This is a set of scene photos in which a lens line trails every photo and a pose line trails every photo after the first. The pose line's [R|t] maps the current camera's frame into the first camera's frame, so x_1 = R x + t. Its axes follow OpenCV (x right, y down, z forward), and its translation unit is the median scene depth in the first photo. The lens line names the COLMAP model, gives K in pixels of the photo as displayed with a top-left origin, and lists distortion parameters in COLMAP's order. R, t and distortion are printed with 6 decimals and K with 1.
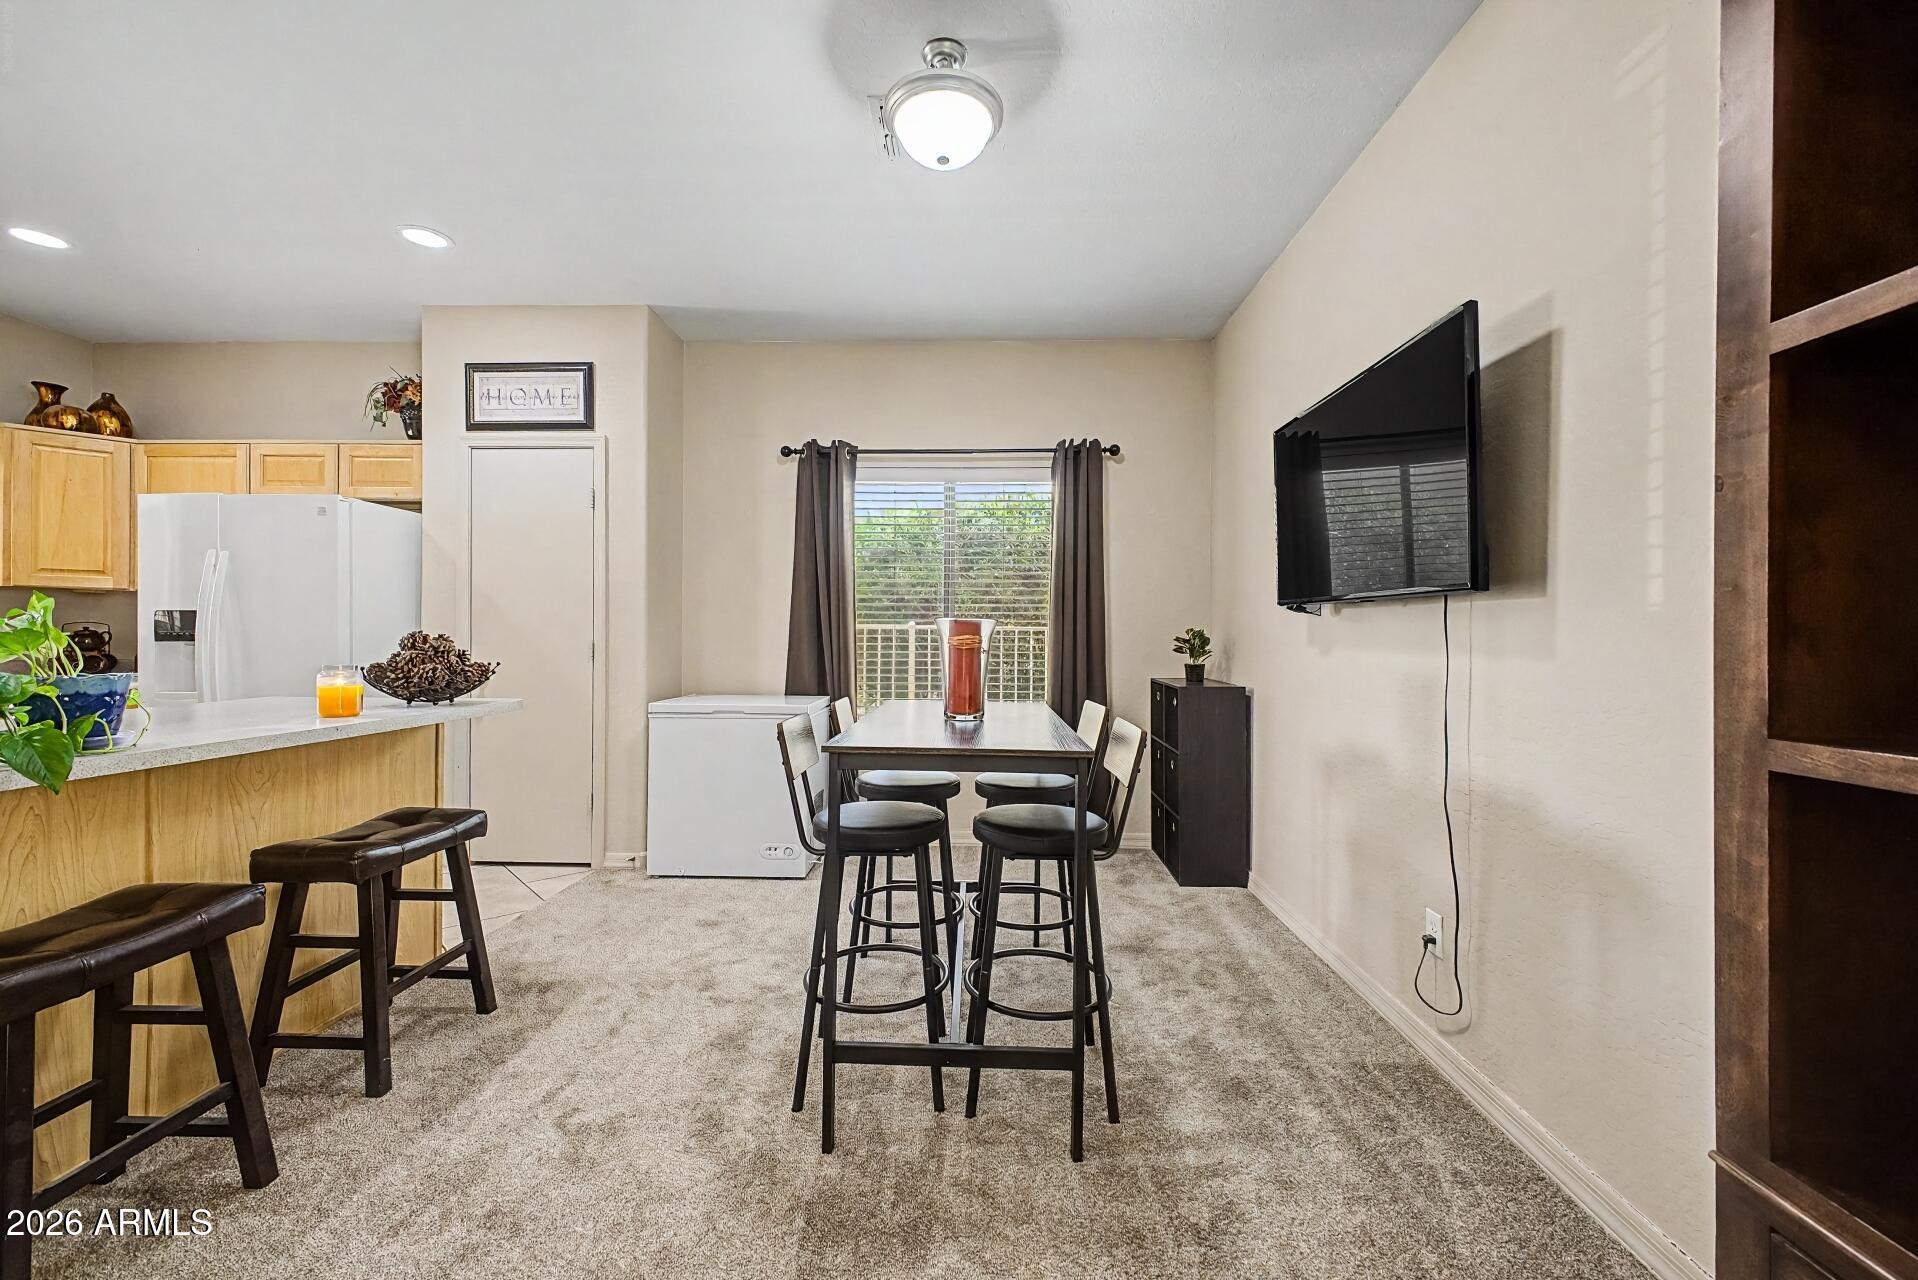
lens RADIAL K [[757.2, 0, 957.6], [0, 757.2, 638.8], [0, 0, 1]] dist [0.022294, -0.008173]
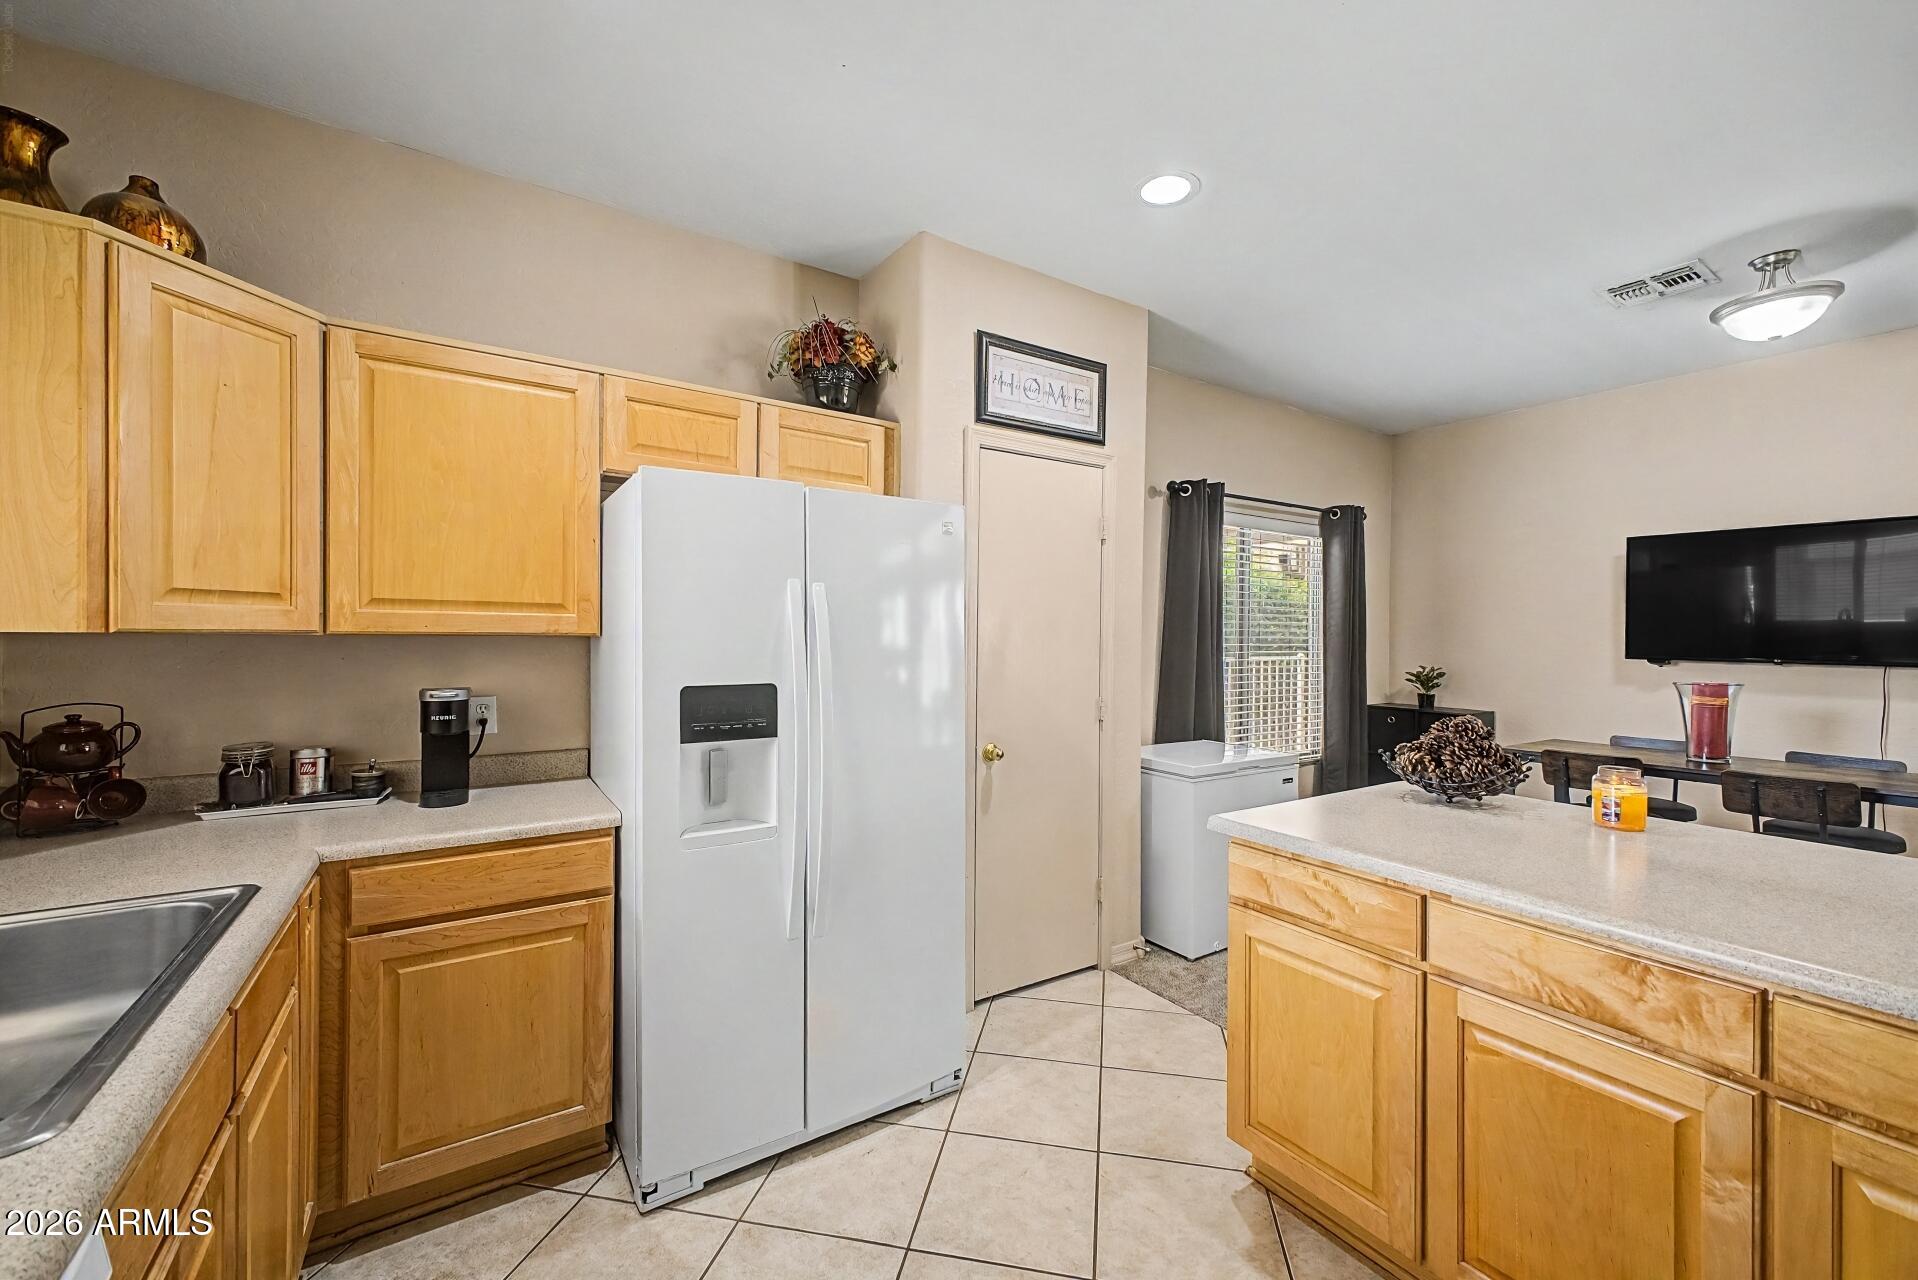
lens RADIAL K [[757.2, 0, 957.6], [0, 757.2, 638.8], [0, 0, 1]] dist [0.022294, -0.008173]
pose [[0.815489, -0.003499, 0.578762, -1.086736], [-0.003470, 0.999934, 0.010936, -0.071062], [-0.578762, -0.010926, 0.815423, 0.411853]]
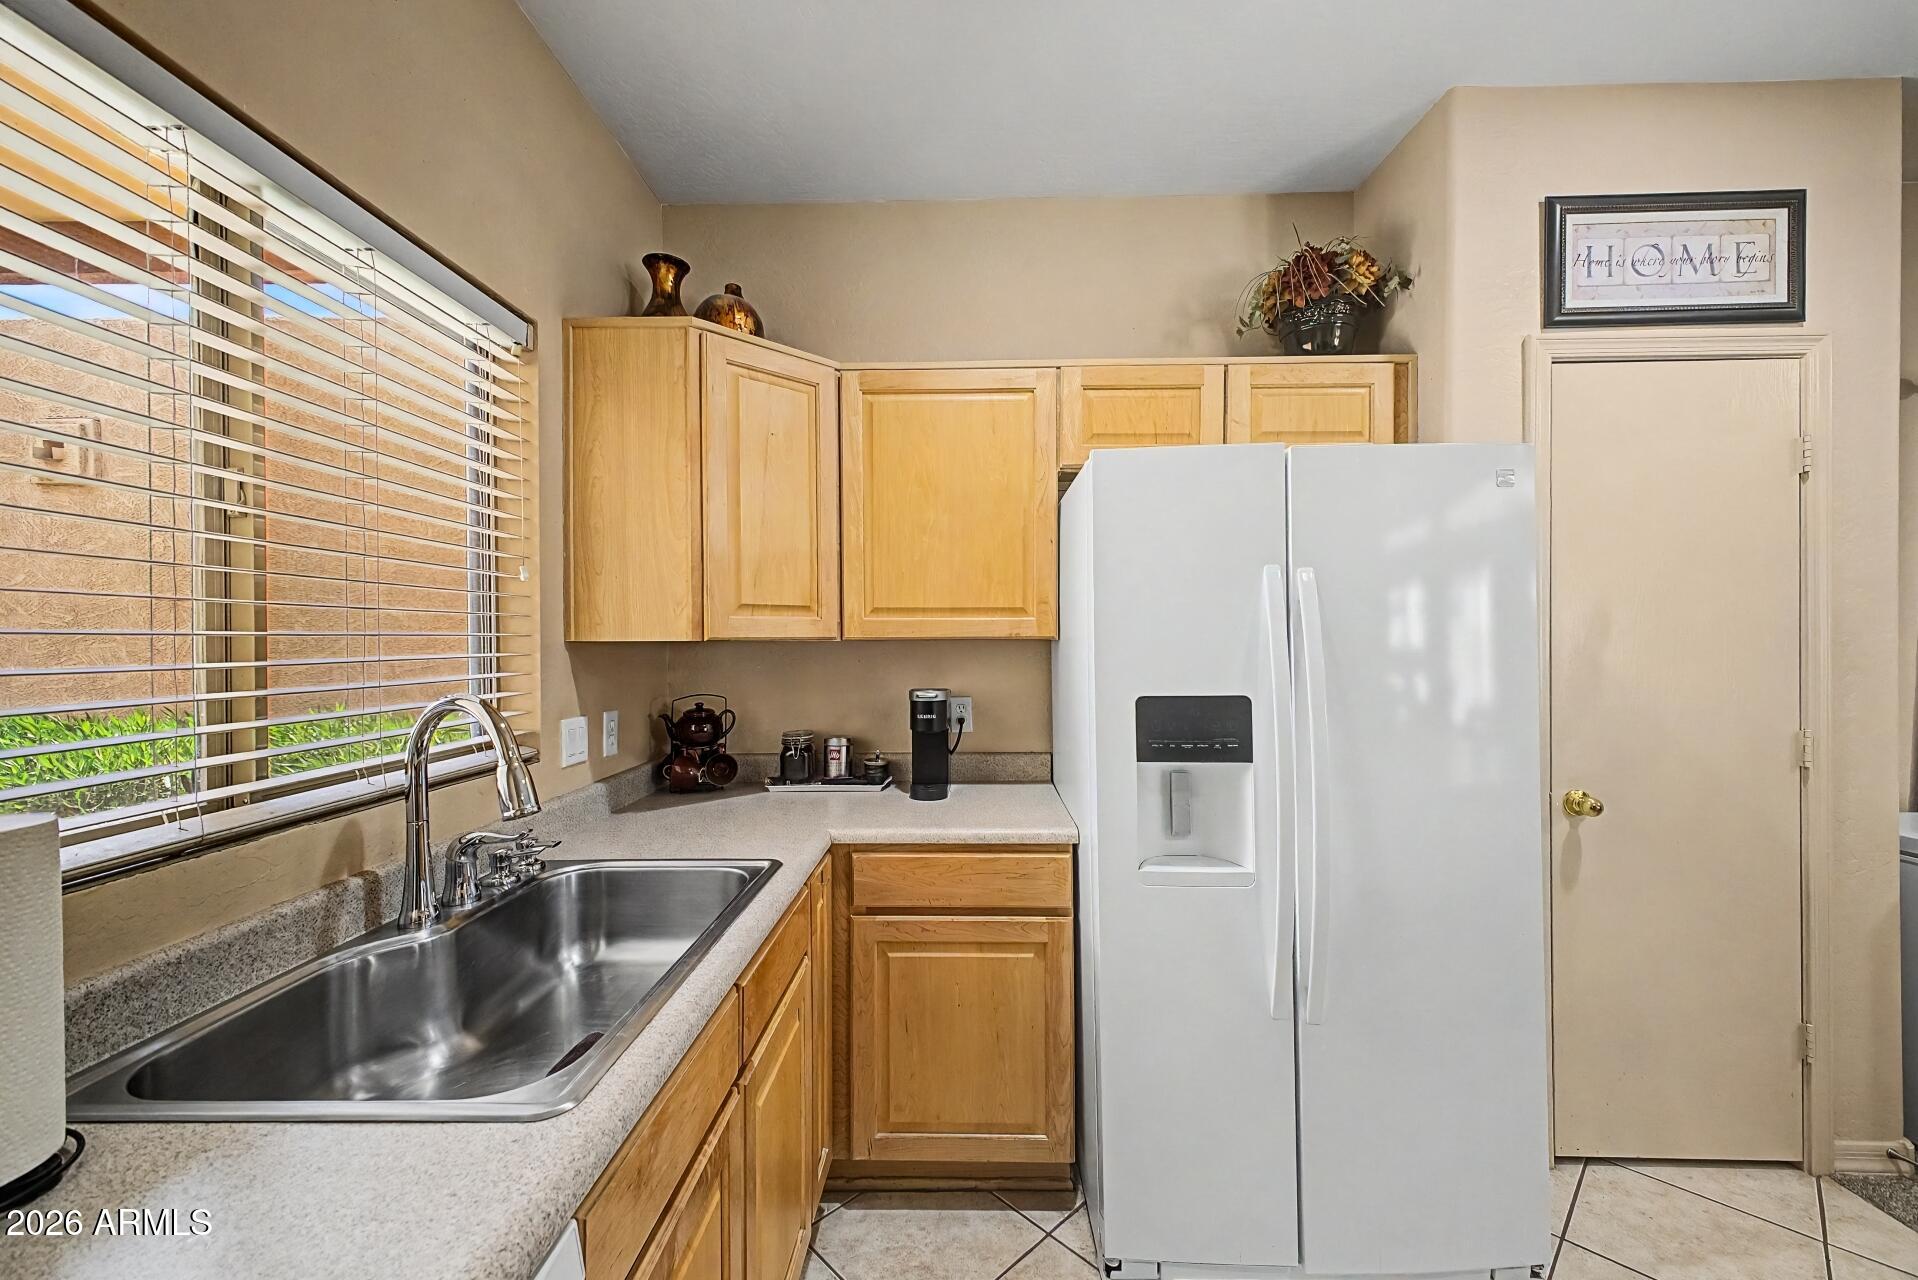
lens RADIAL K [[757.2, 0, 957.6], [0, 757.2, 638.8], [0, 0, 1]] dist [0.022294, -0.008173]
pose [[0.999707, -0.013626, 0.020003, -1.058272], [0.013482, 0.999882, 0.007324, -0.071118], [-0.020101, -0.007052, 0.999773, 0.488793]]
